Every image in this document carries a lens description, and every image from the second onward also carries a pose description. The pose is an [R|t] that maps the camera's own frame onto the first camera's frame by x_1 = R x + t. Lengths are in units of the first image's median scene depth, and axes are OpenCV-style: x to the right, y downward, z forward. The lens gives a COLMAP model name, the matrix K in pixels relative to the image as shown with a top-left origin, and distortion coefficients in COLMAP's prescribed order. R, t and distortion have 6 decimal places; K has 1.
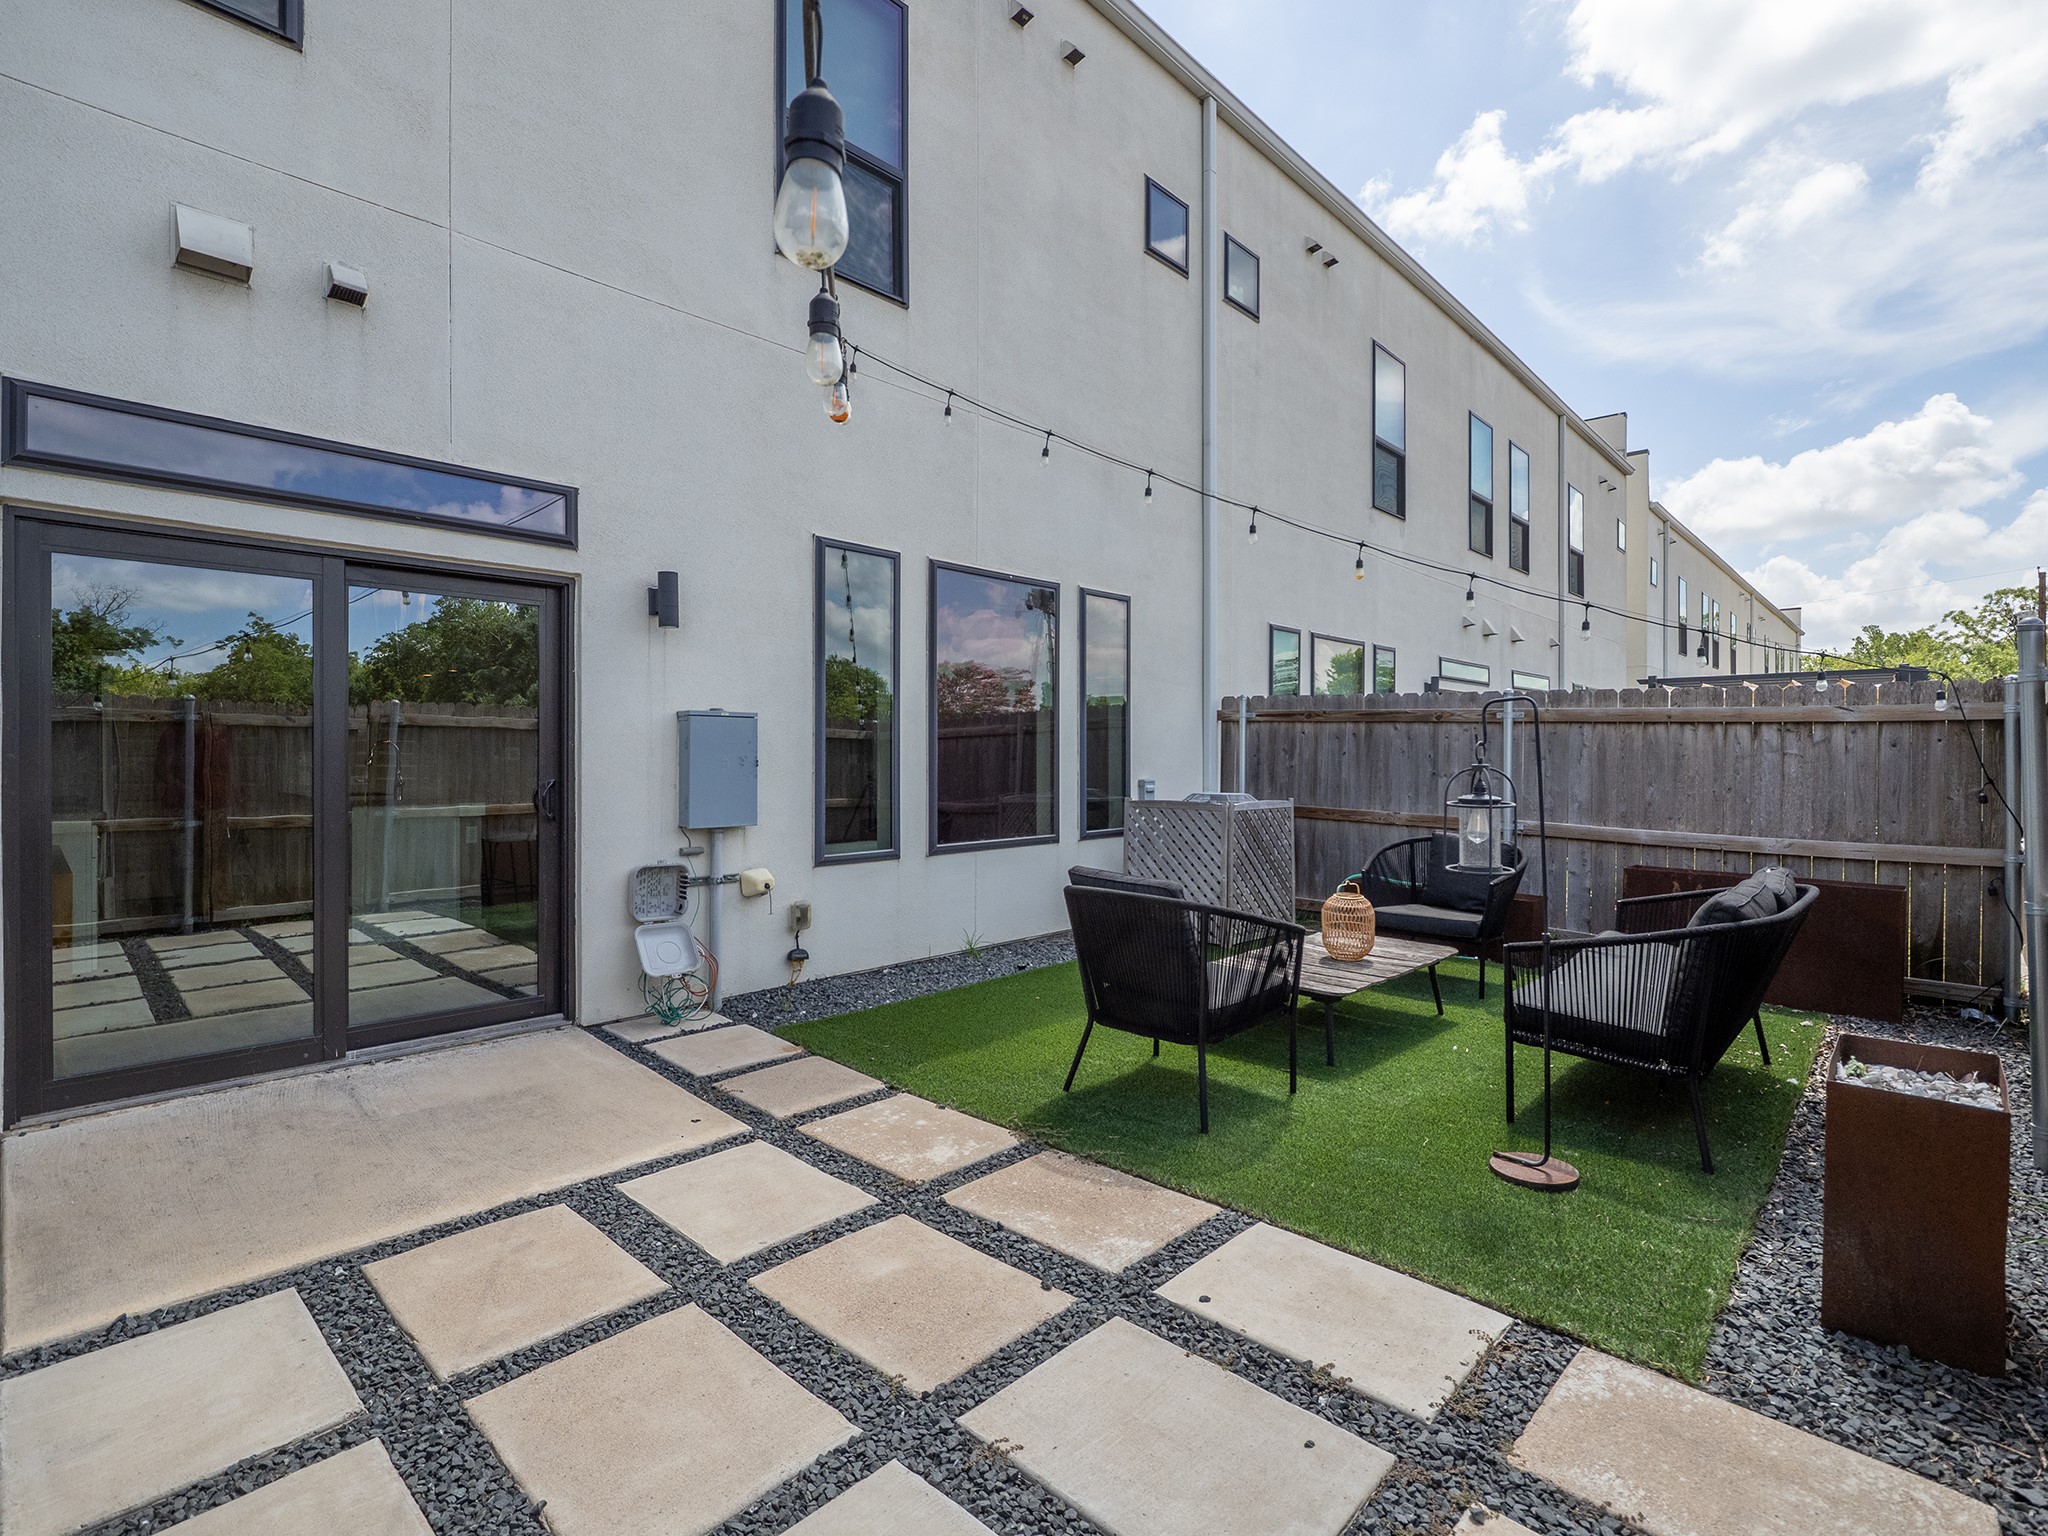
lens RADIAL K [[979.3, 0, 1023.9], [0, 979.3, 763.0], [0, 0, 1]] dist [-0.011627, -0.000067]
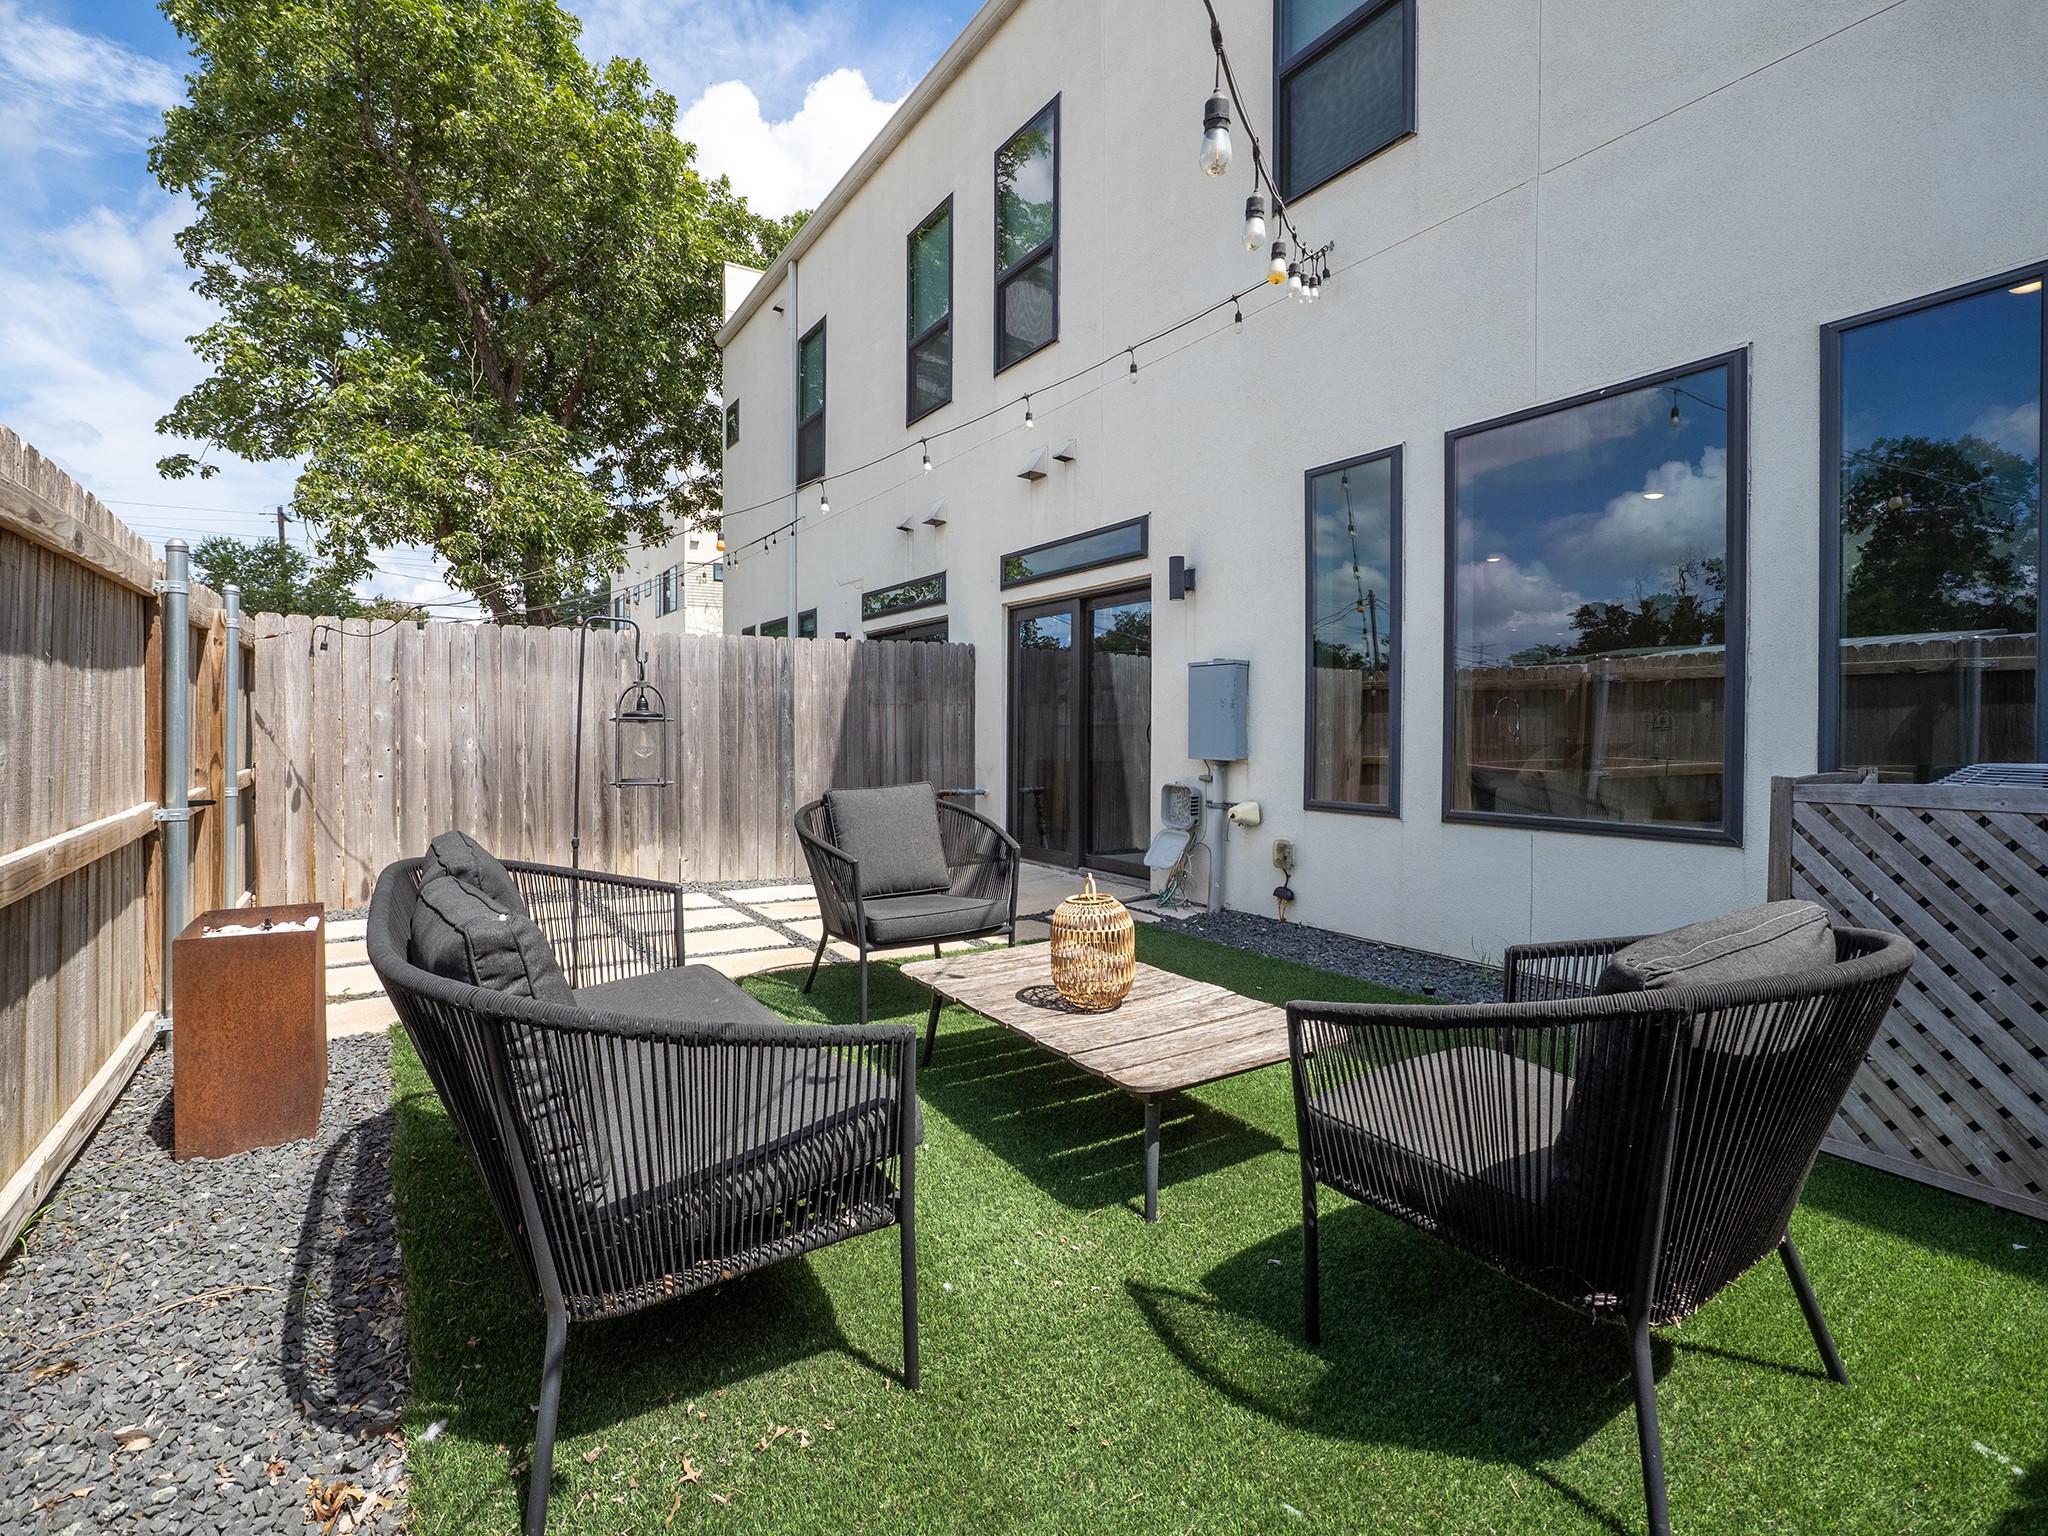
lens RADIAL K [[979.3, 0, 1024.8], [0, 979.3, 751.3], [0, 0, 1]] dist [-0.011627, -0.000067]
pose [[-0.231037, 0.021517, -0.972707, 0.861292], [-0.008651, 0.999670, 0.024169, 0.027814], [0.972906, 0.013999, -0.230775, 1.022010]]
